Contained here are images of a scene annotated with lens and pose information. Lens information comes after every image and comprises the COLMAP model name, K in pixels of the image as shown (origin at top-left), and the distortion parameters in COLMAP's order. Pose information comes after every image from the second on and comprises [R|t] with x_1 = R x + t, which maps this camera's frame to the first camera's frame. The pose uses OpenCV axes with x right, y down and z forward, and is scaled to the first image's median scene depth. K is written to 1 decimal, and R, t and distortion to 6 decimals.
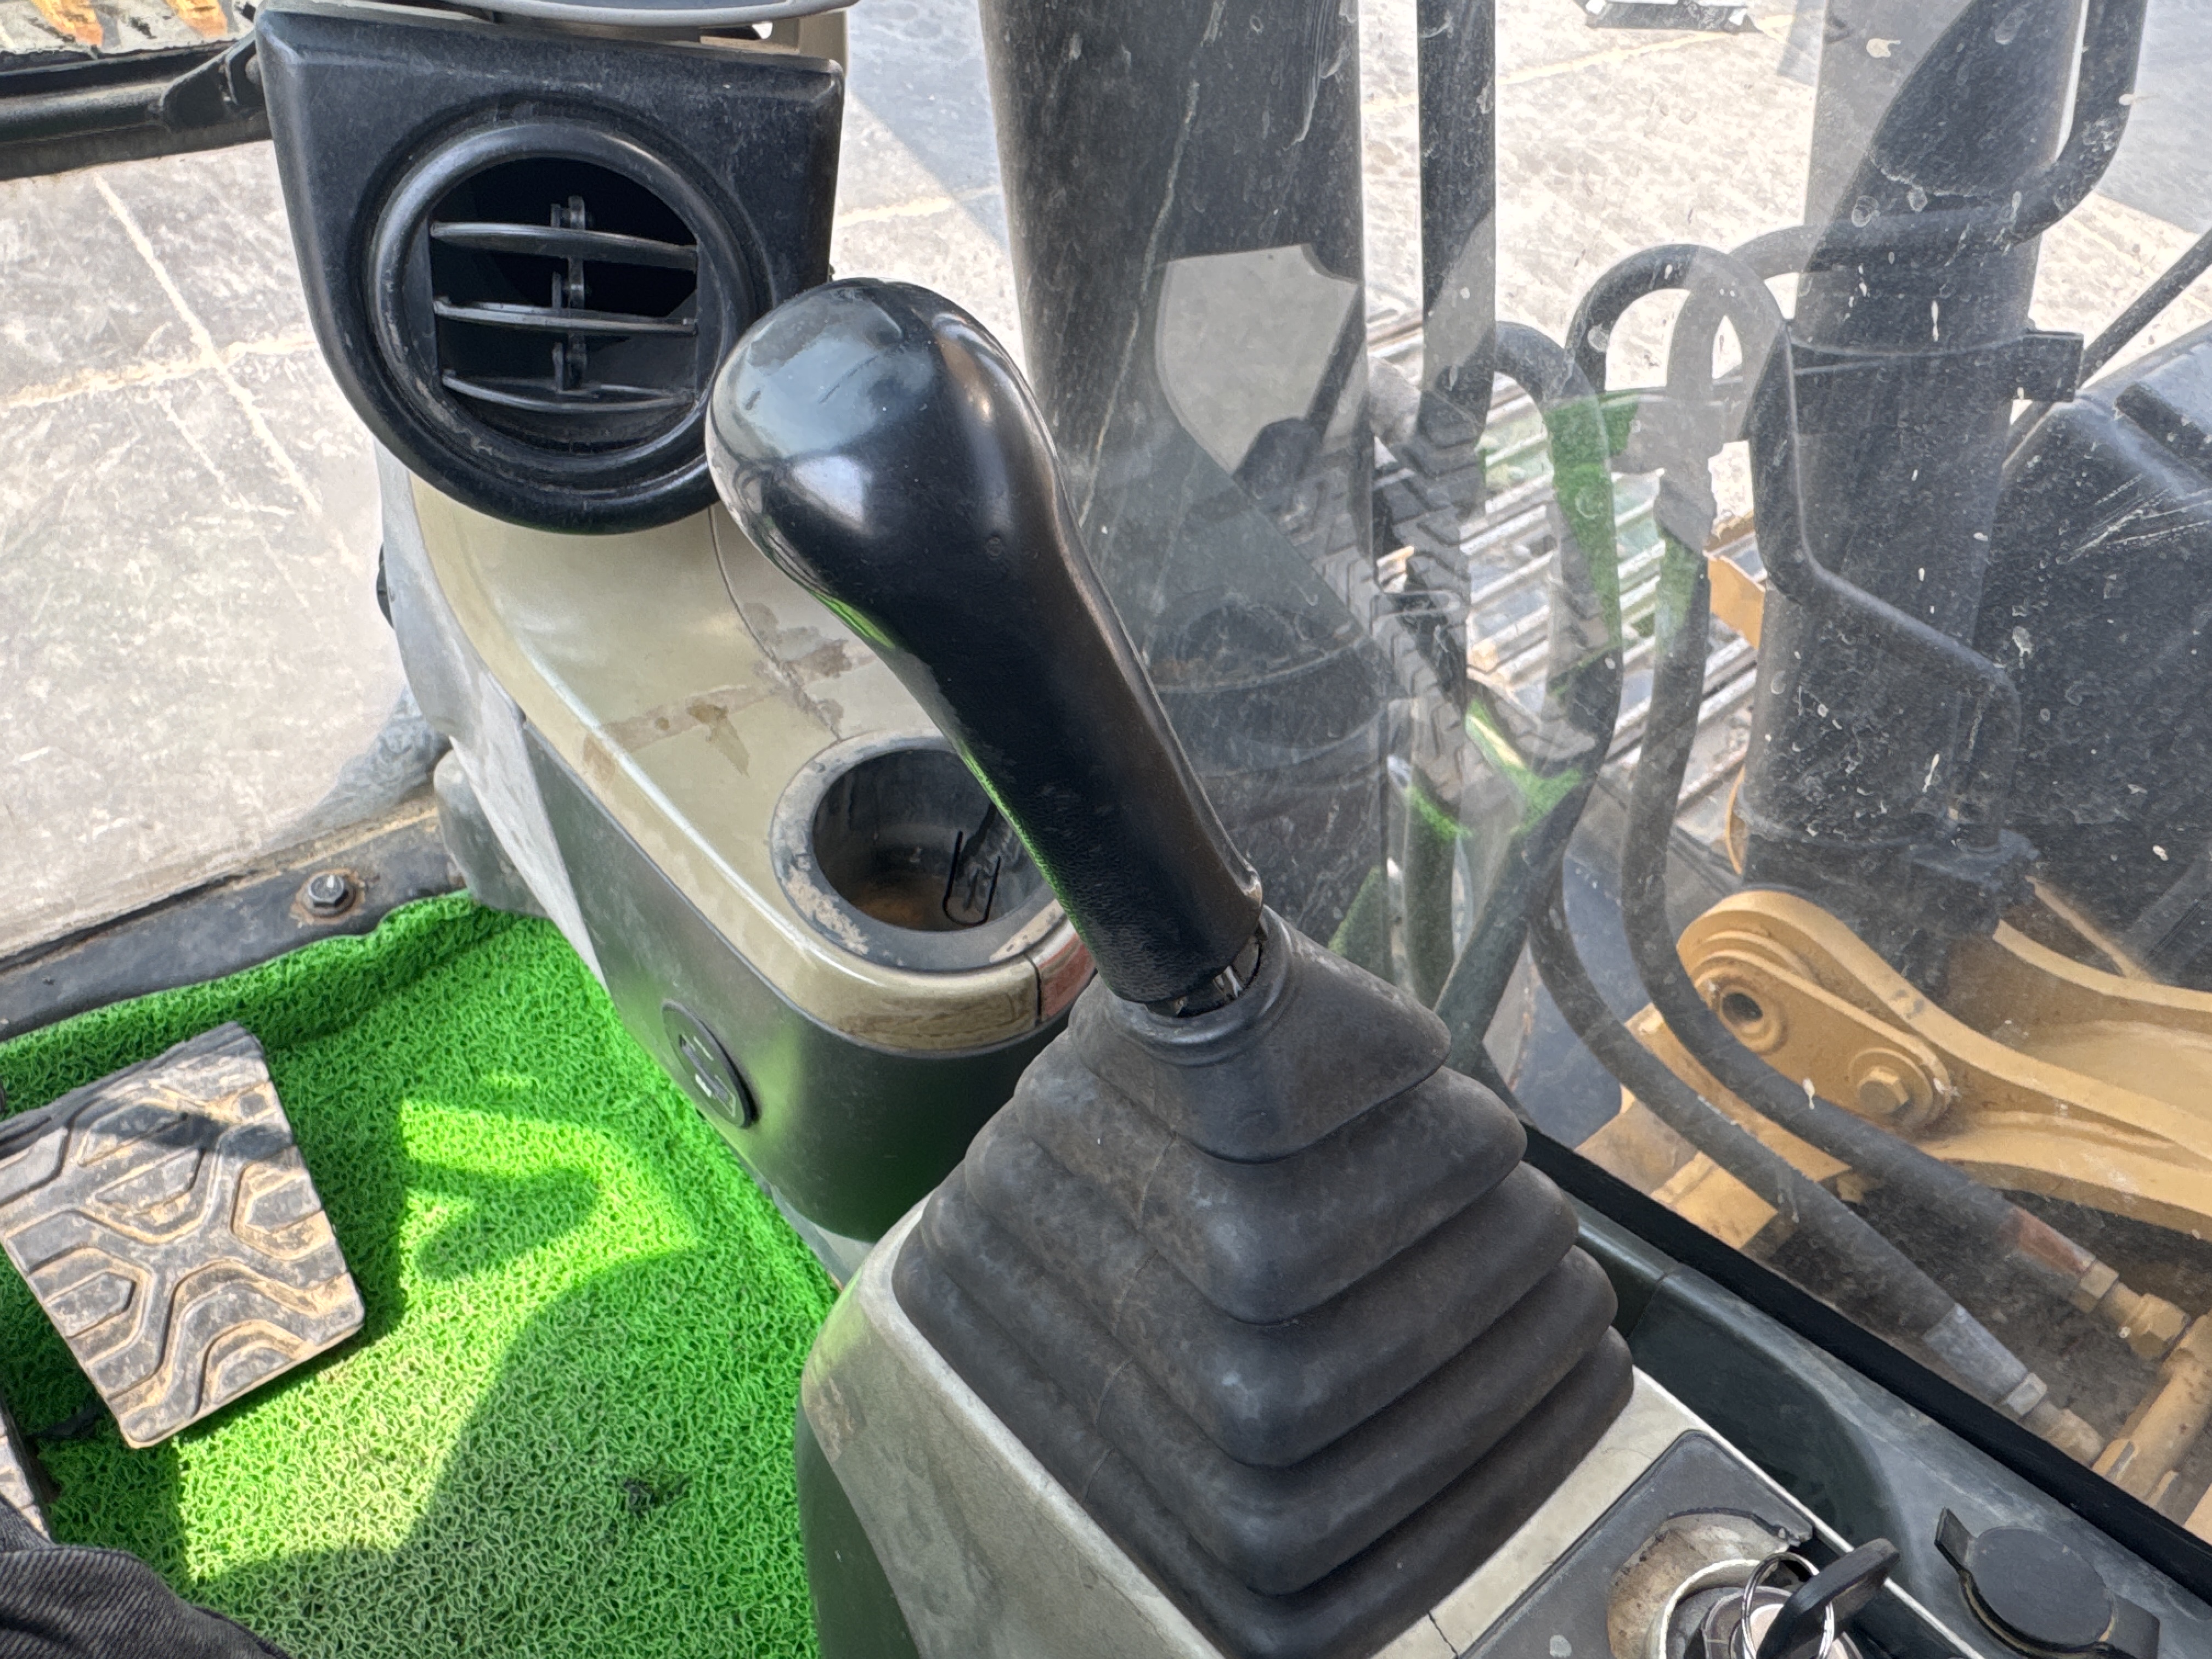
lens RADIAL K [[1544.9, 0, 1106.0], [0, 1544.9, 829.5], [0, 0, 1]] dist [-0.020835, 0.009260]
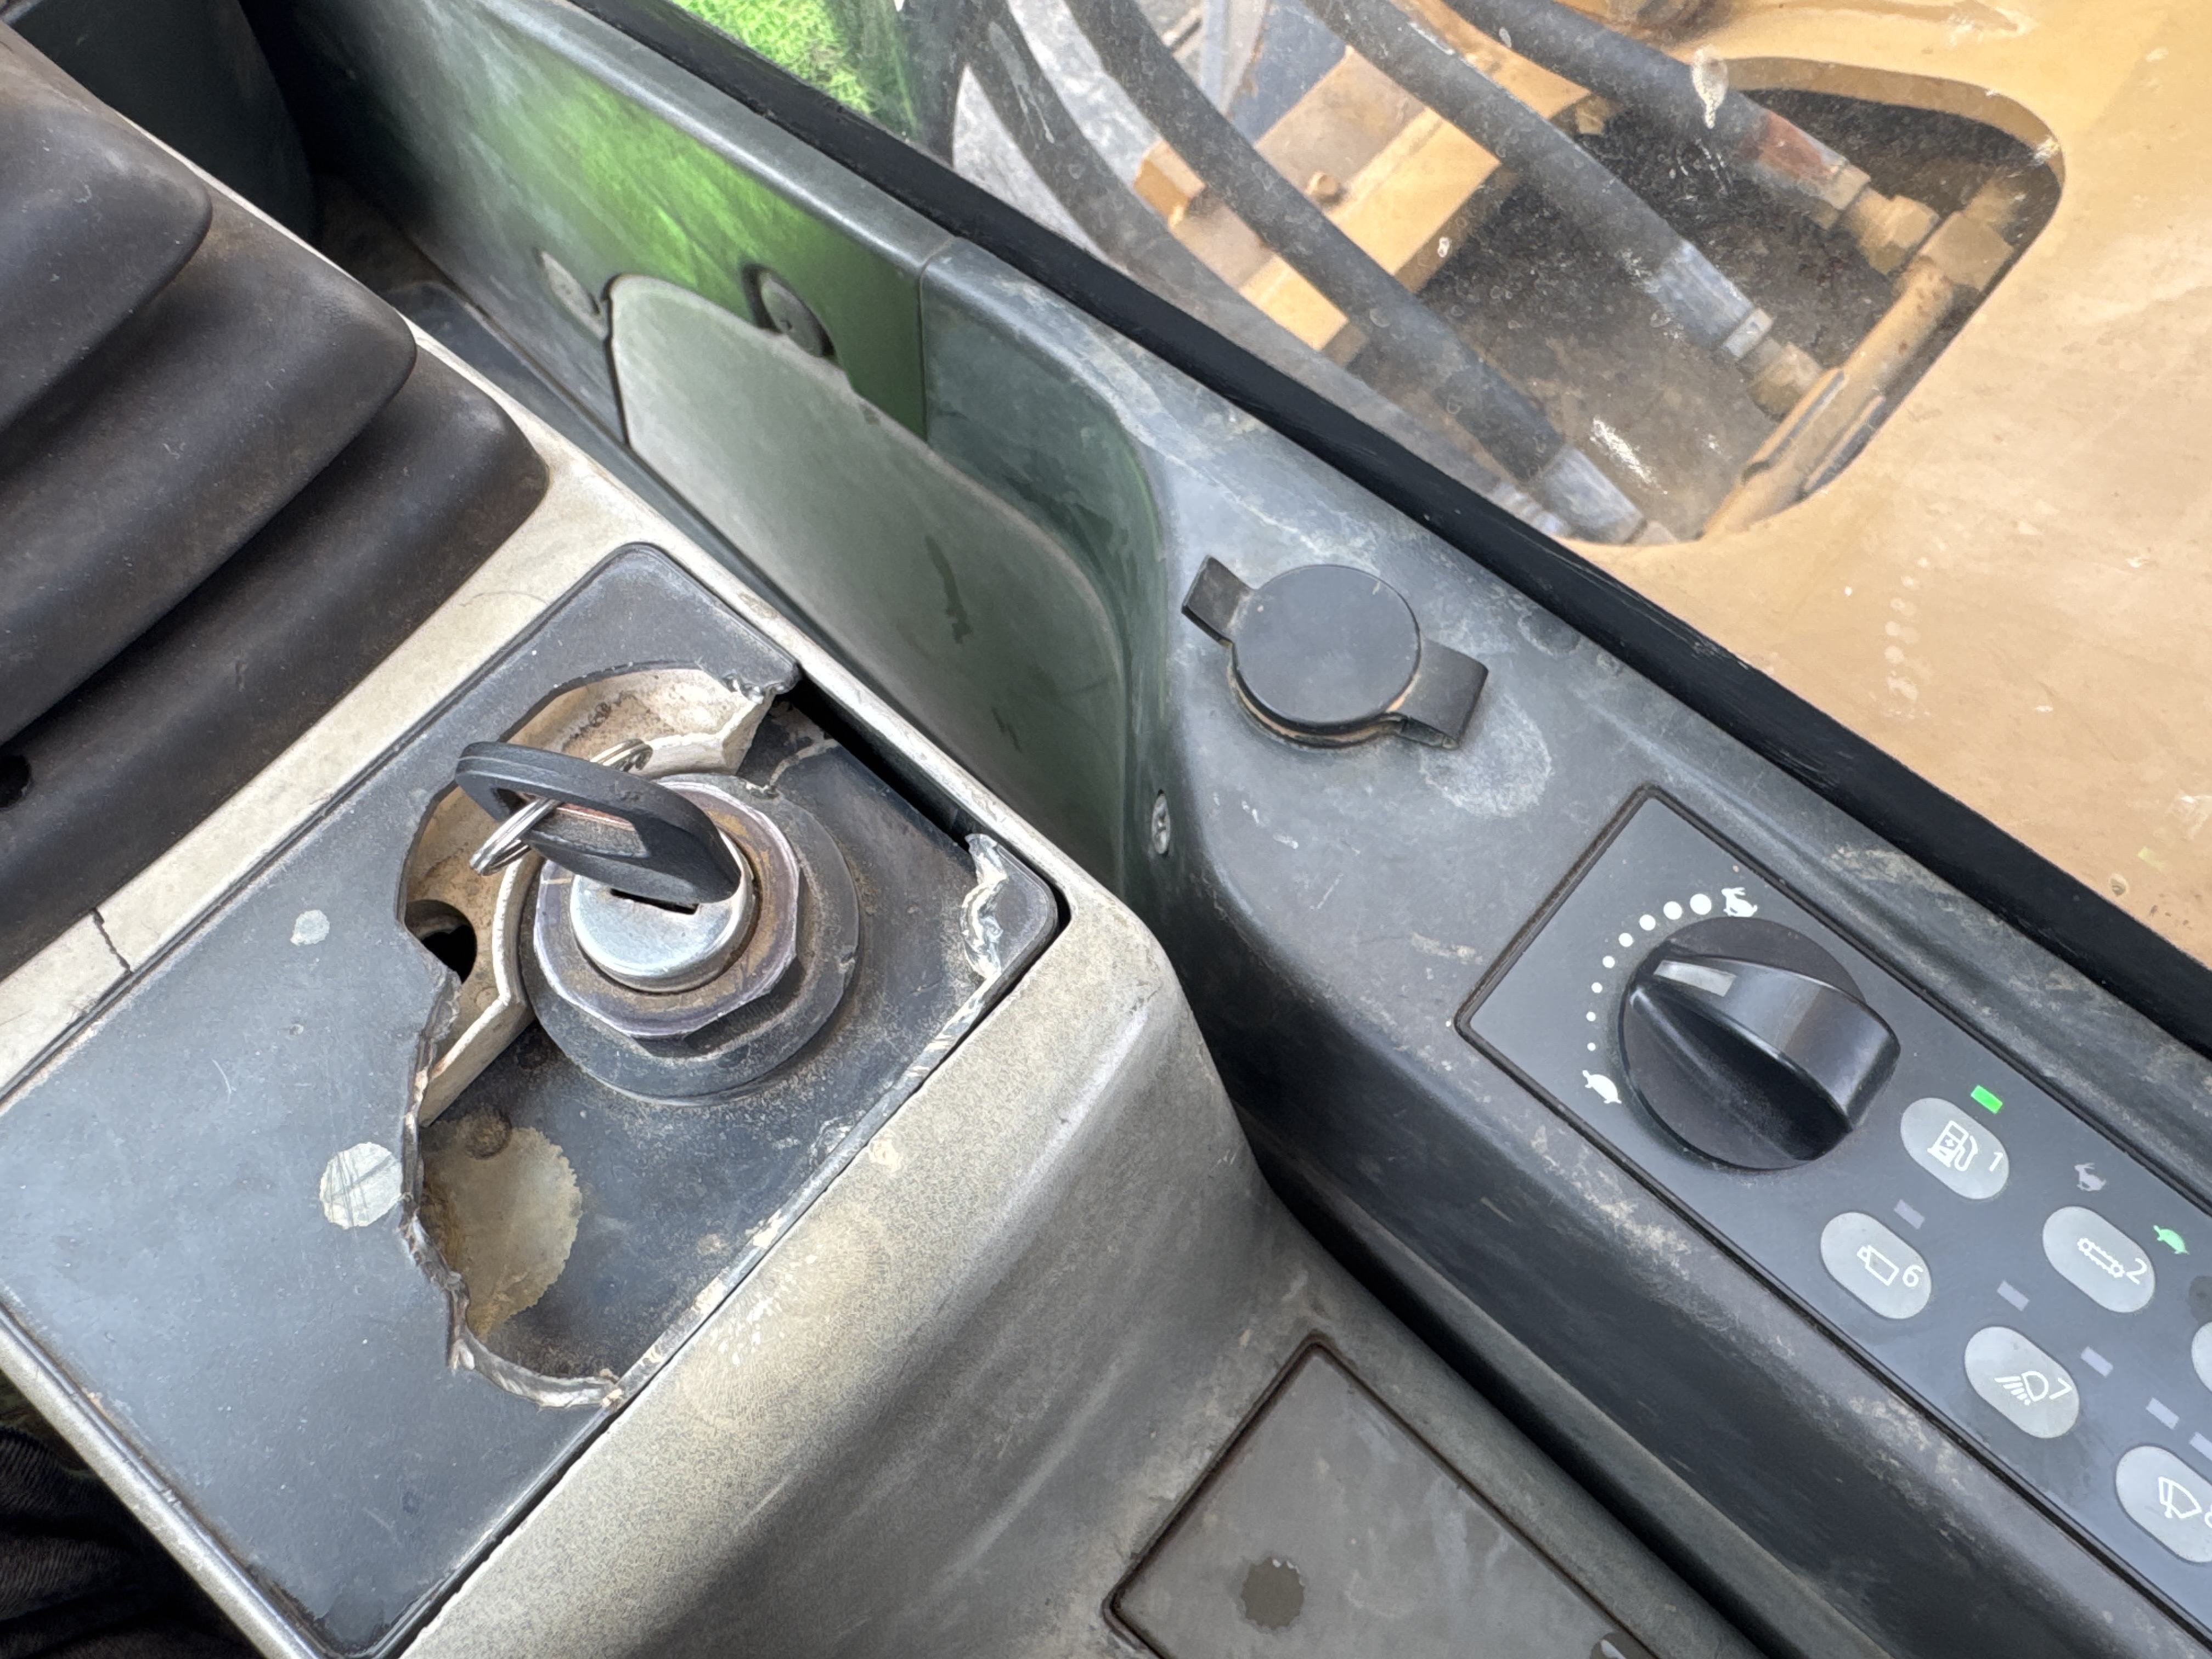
lens RADIAL K [[1544.9, 0, 1106.0], [0, 1544.9, 829.5], [0, 0, 1]] dist [-0.020835, 0.009260]
pose [[0.986336, -0.163966, 0.015999, 0.186991], [0.127221, 0.819780, 0.558369, 0.063529], [-0.104669, -0.548704, 0.829439, 0.152039]]
